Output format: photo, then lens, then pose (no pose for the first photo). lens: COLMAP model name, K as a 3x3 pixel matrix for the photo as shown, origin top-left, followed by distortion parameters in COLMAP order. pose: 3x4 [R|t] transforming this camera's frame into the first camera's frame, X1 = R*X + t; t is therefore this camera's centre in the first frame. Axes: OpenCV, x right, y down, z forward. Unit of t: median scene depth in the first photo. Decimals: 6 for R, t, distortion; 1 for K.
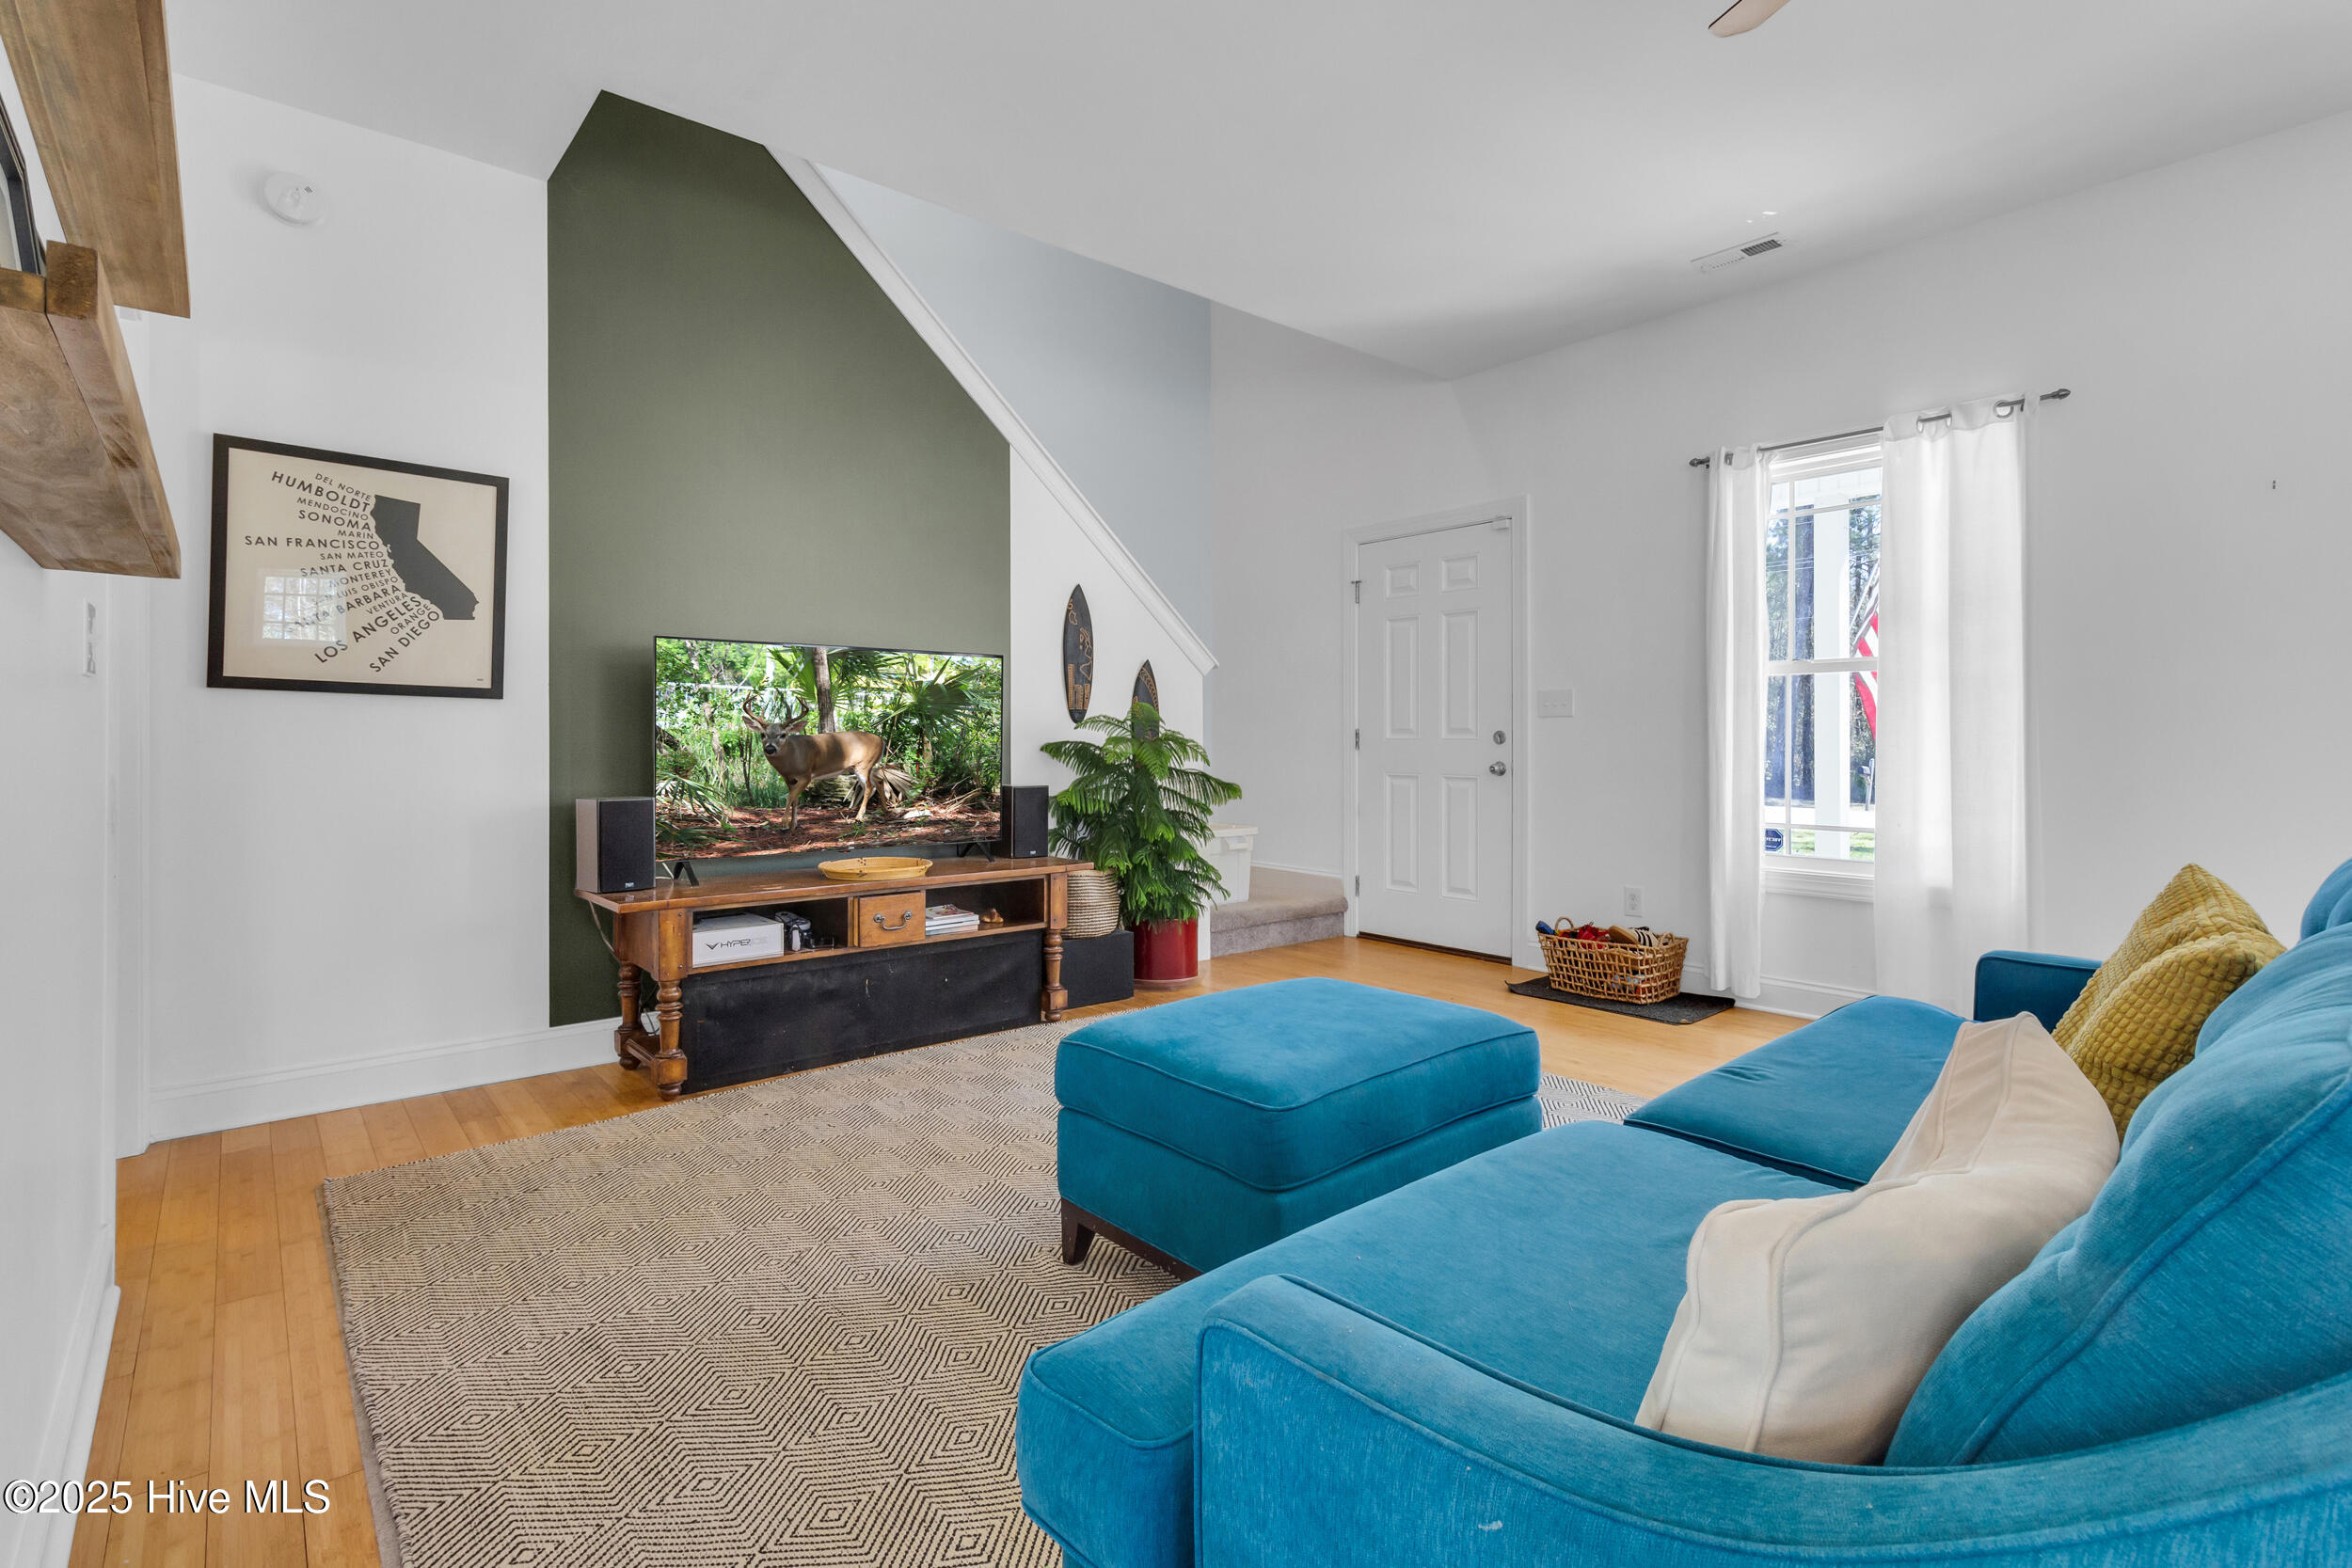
lens RADIAL K [[1104.1, 0, 1176.5], [0, 1104.1, 705.8], [0, 0, 1]] dist [0.000937, -0.000005]
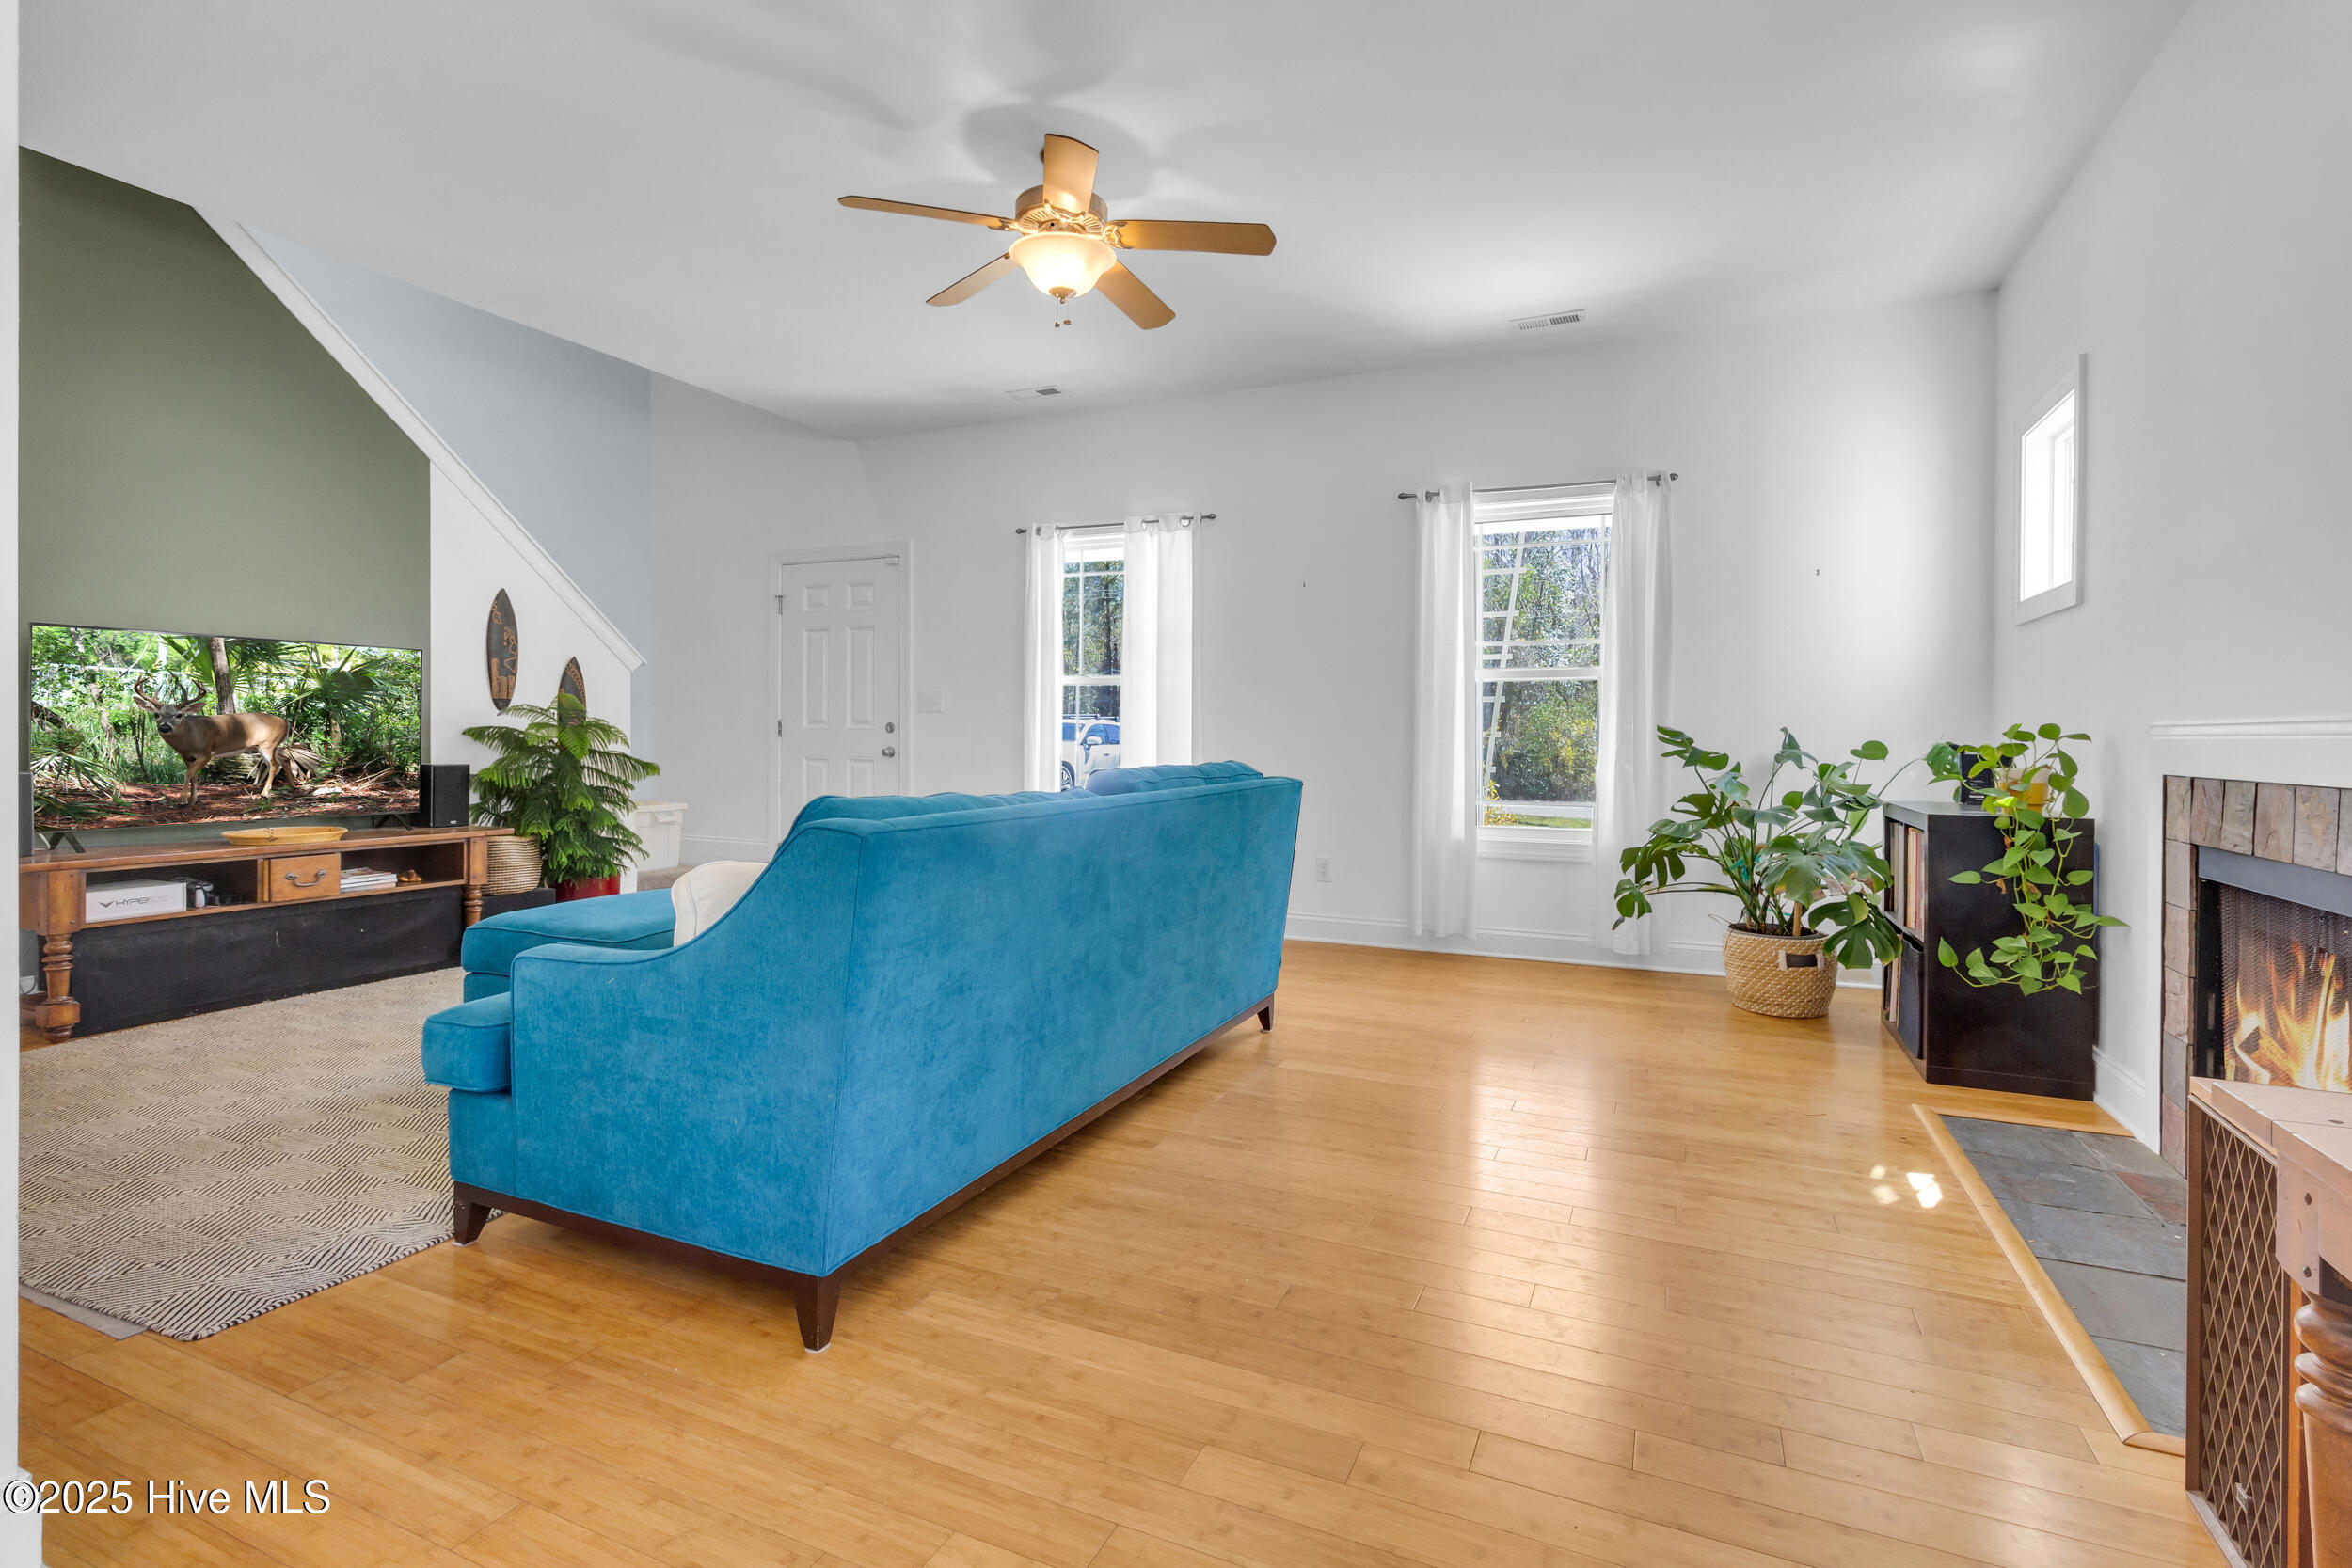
lens RADIAL K [[1104.9, 0, 1184.4], [0, 1104.9, 733.6], [0, 0, 1]] dist [0.001475, -0.000716]
pose [[0.901004, 0.008760, 0.433723, 0.055780], [-0.020224, 0.999557, 0.021823, 0.000860], [-0.433340, -0.028434, 0.900782, -0.363068]]
